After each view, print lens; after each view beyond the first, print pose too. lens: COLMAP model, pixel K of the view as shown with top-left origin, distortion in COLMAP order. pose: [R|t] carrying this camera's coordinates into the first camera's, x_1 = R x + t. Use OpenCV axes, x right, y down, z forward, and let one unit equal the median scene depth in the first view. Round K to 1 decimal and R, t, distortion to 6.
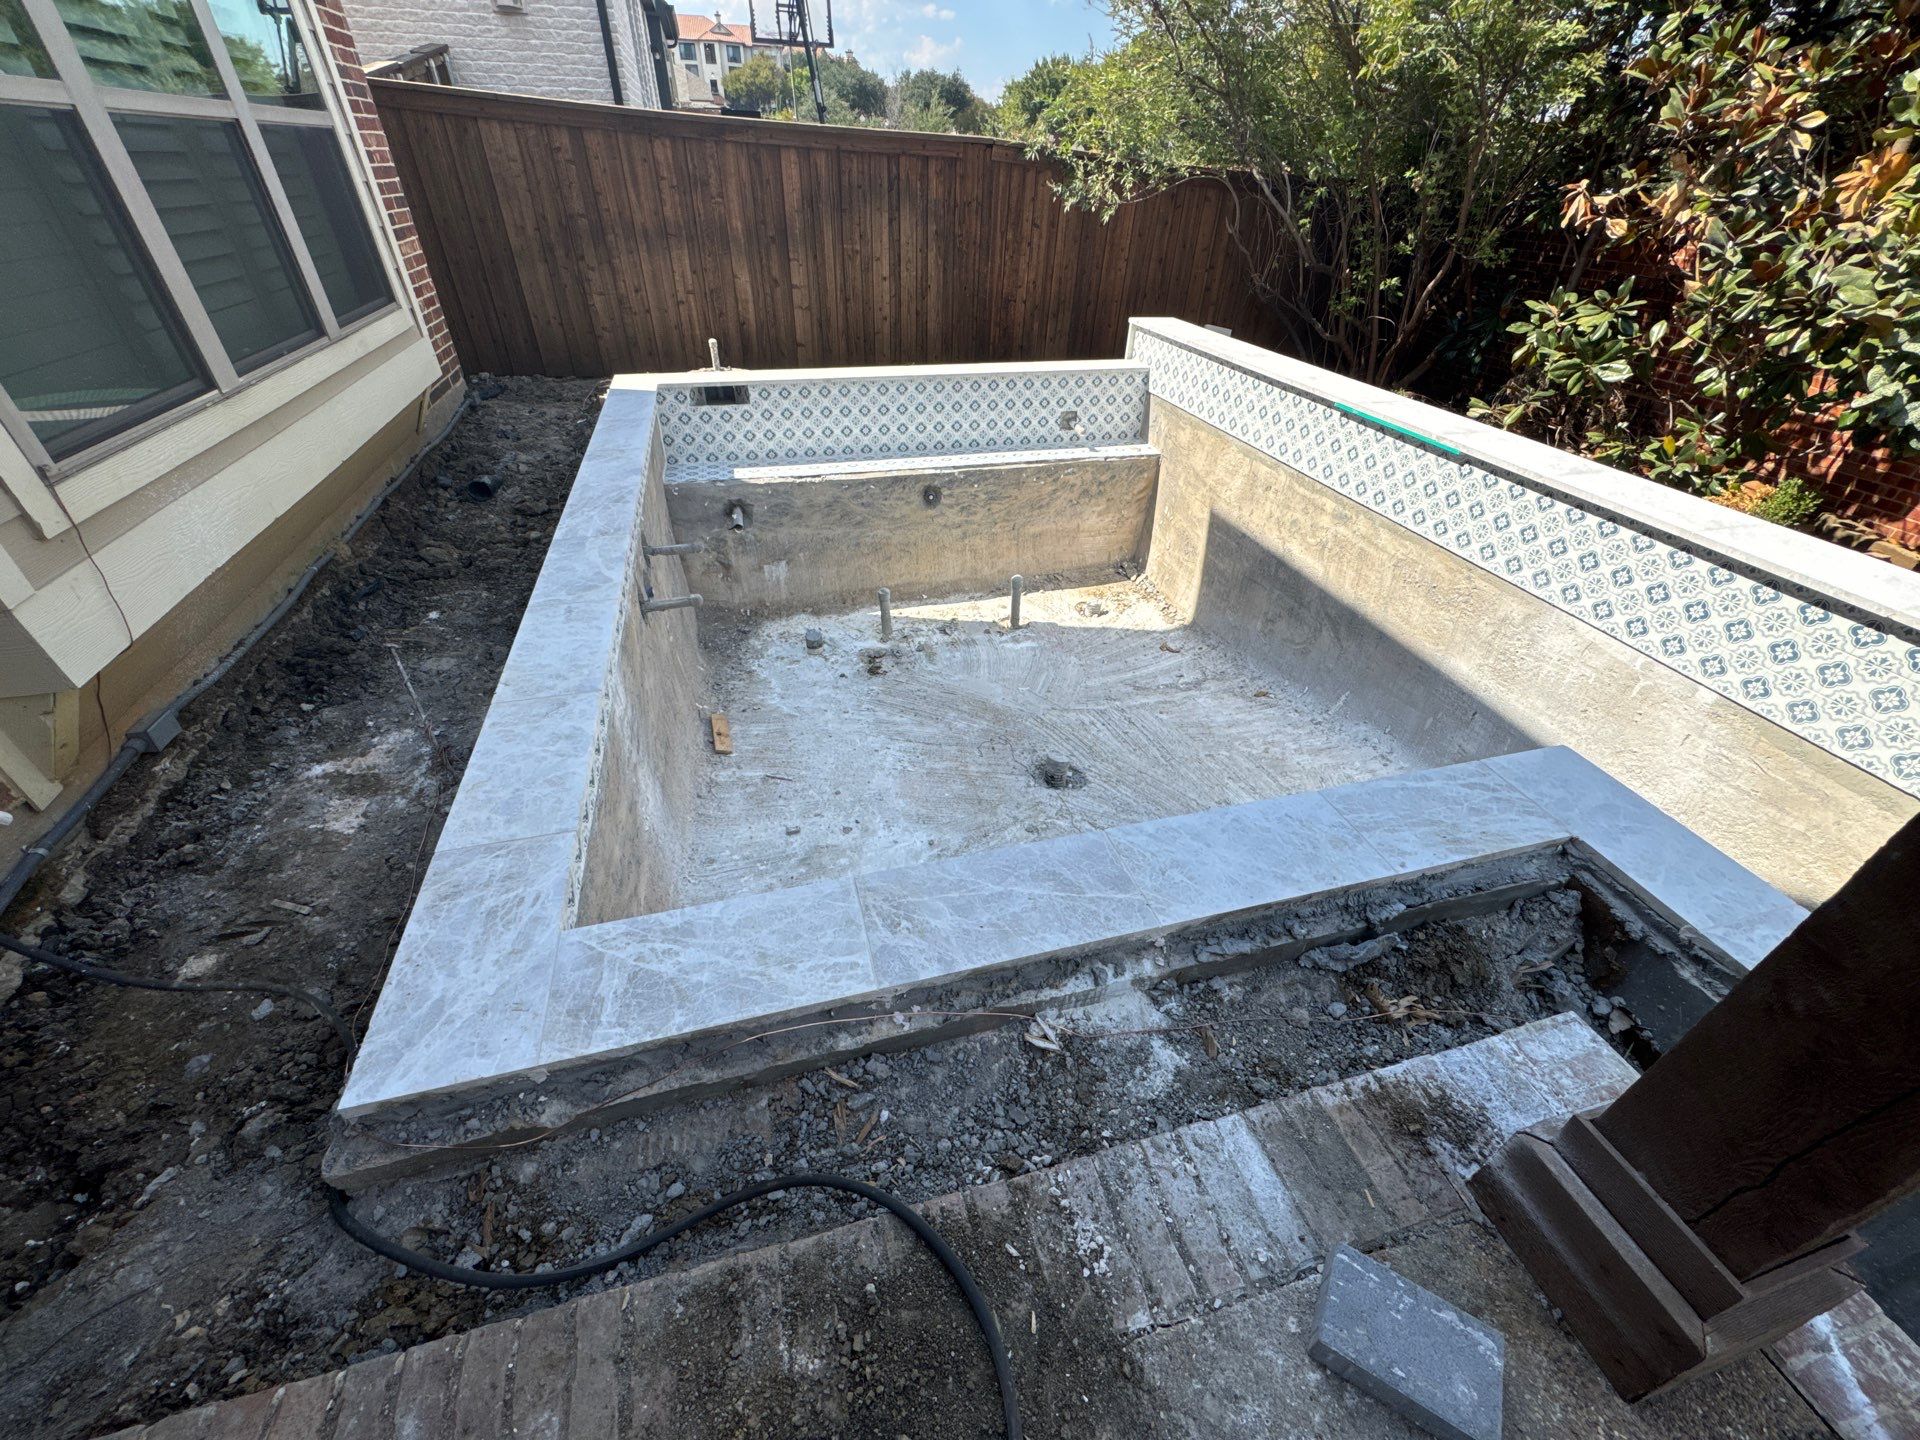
lens RADIAL K [[757.6, 0, 959.9], [0, 757.6, 722.4], [0, 0, 1]] dist [-0.000810, -0.000651]
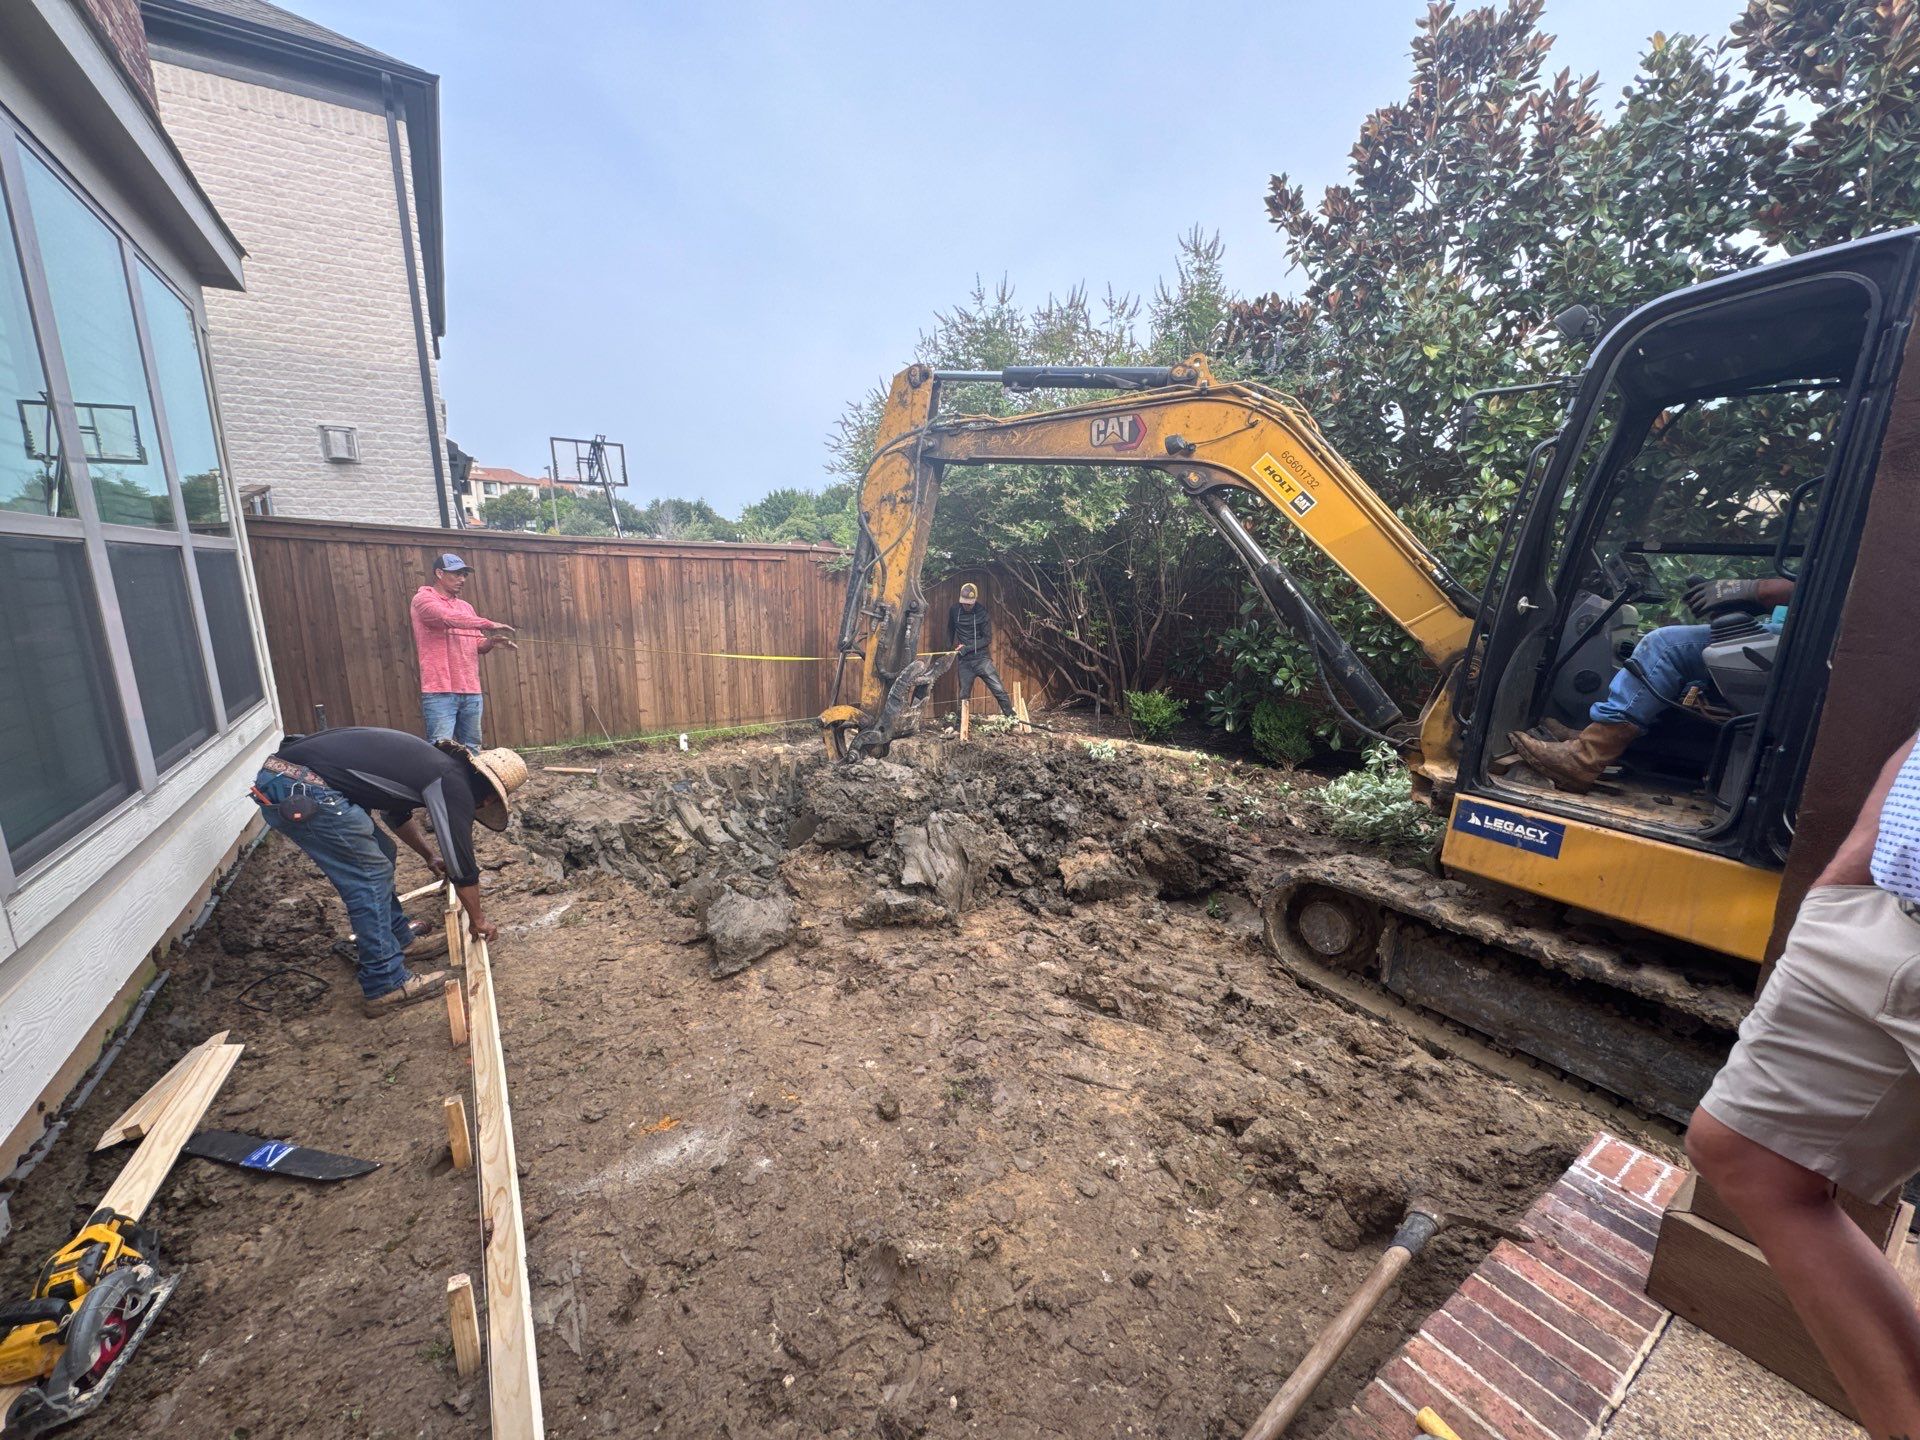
lens RADIAL K [[767.6, 0, 951.0], [0, 767.6, 722.6], [0, 0, 1]] dist [0.000160, 0.000448]
pose [[0.953804, -0.085599, 0.287978, -0.120923], [0.197302, 0.901340, -0.385563, 0.012667], [-0.226562, 0.424570, 0.876590, -0.024423]]
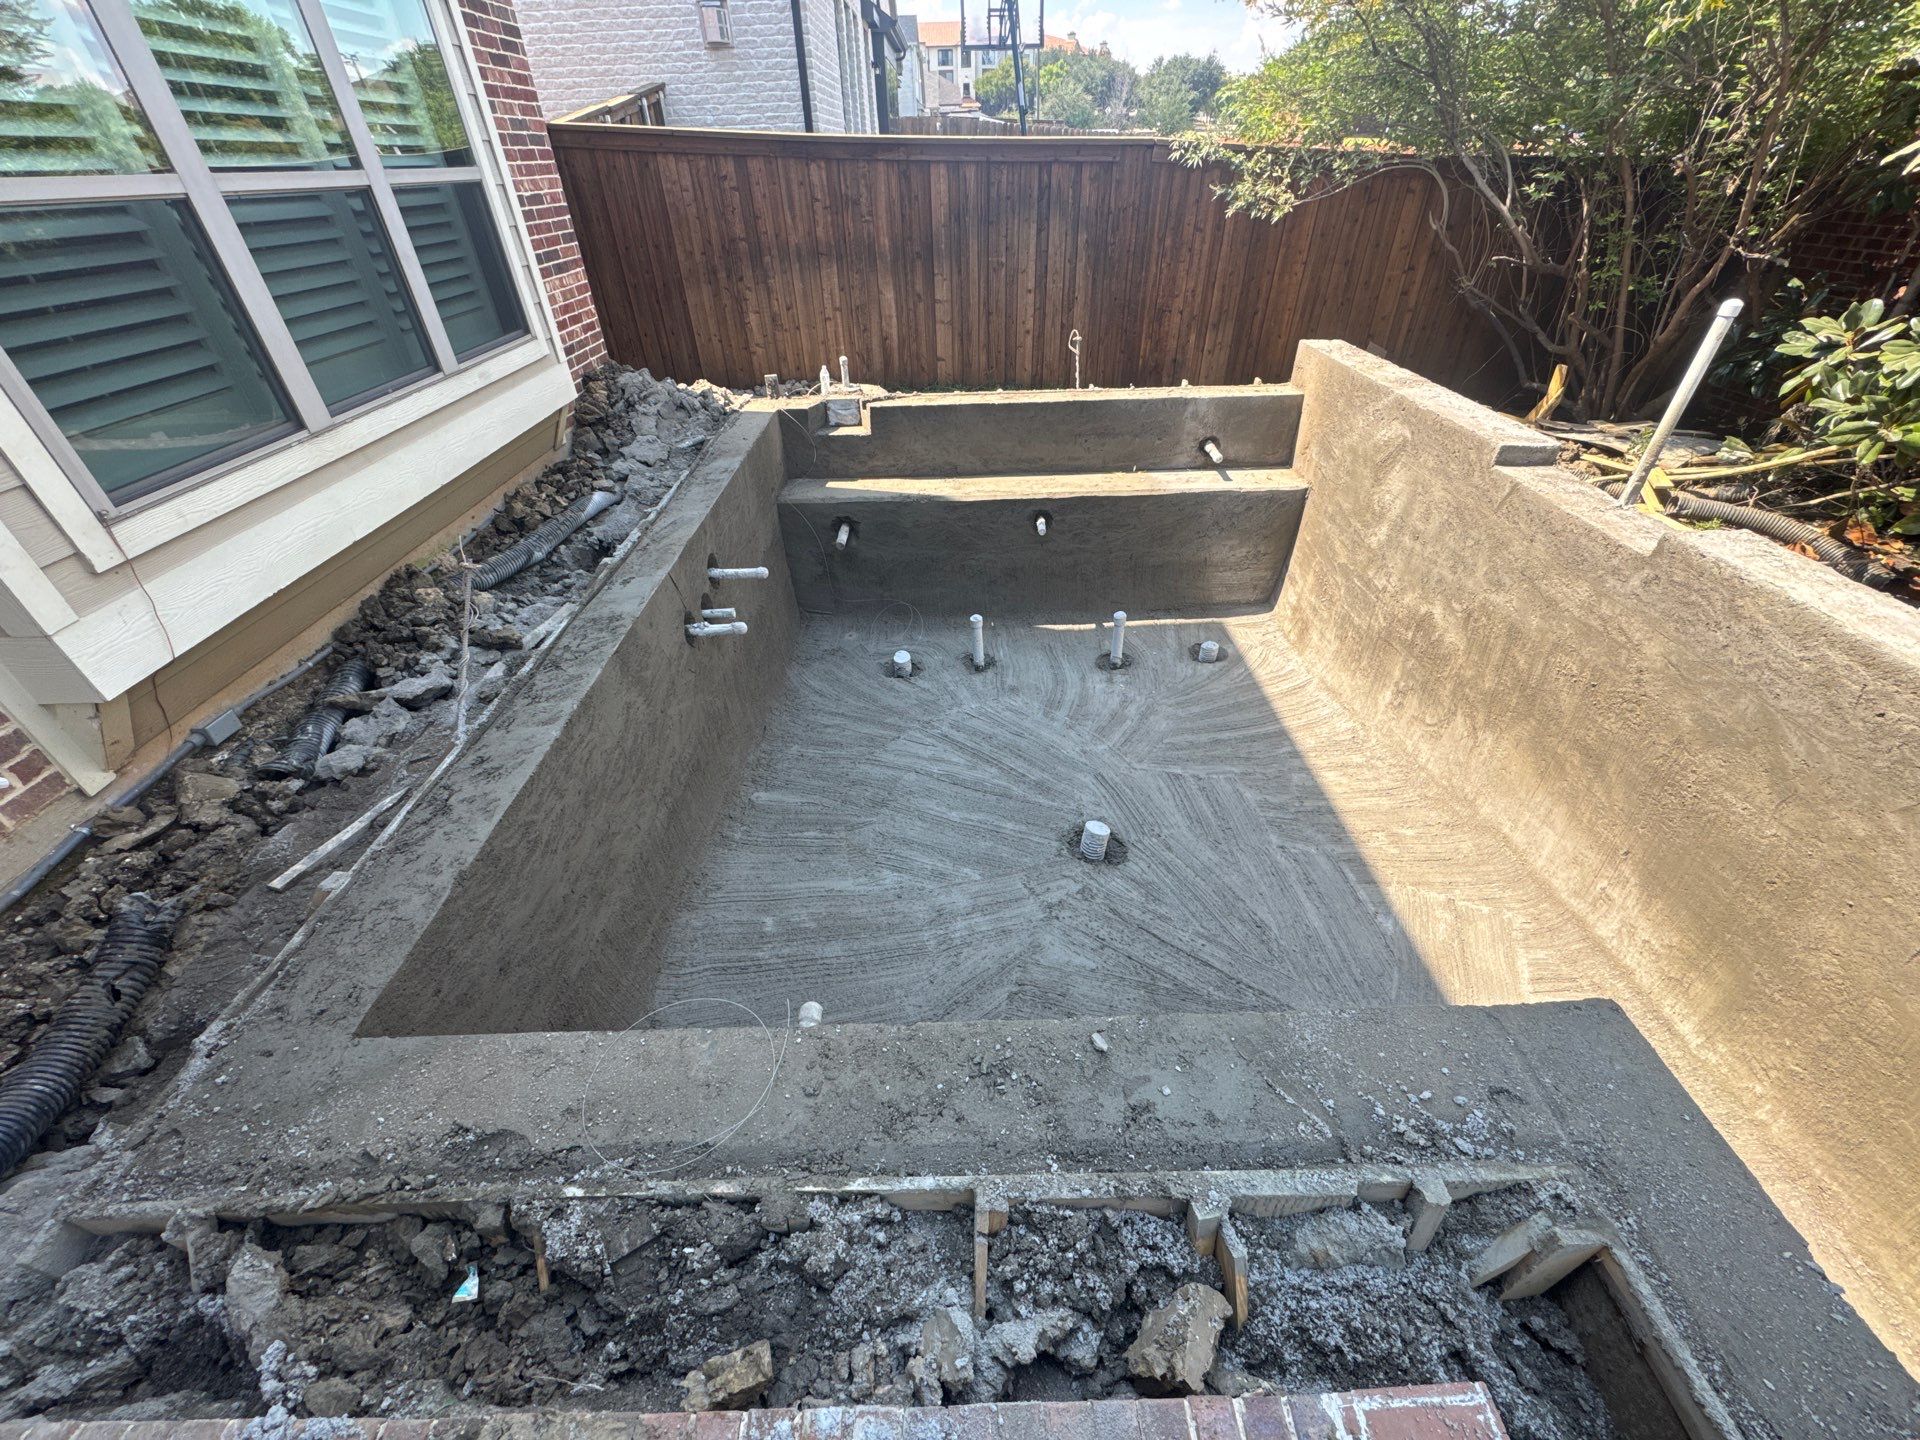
lens RADIAL K [[757.6, 0, 959.9], [0, 757.6, 722.4], [0, 0, 1]] dist [-0.000810, -0.000651]
pose [[0.965920, 0.112912, -0.232914, 0.109691], [-0.111636, 0.993573, 0.018696, -0.051866], [0.233528, 0.007943, 0.972318, 0.048991]]
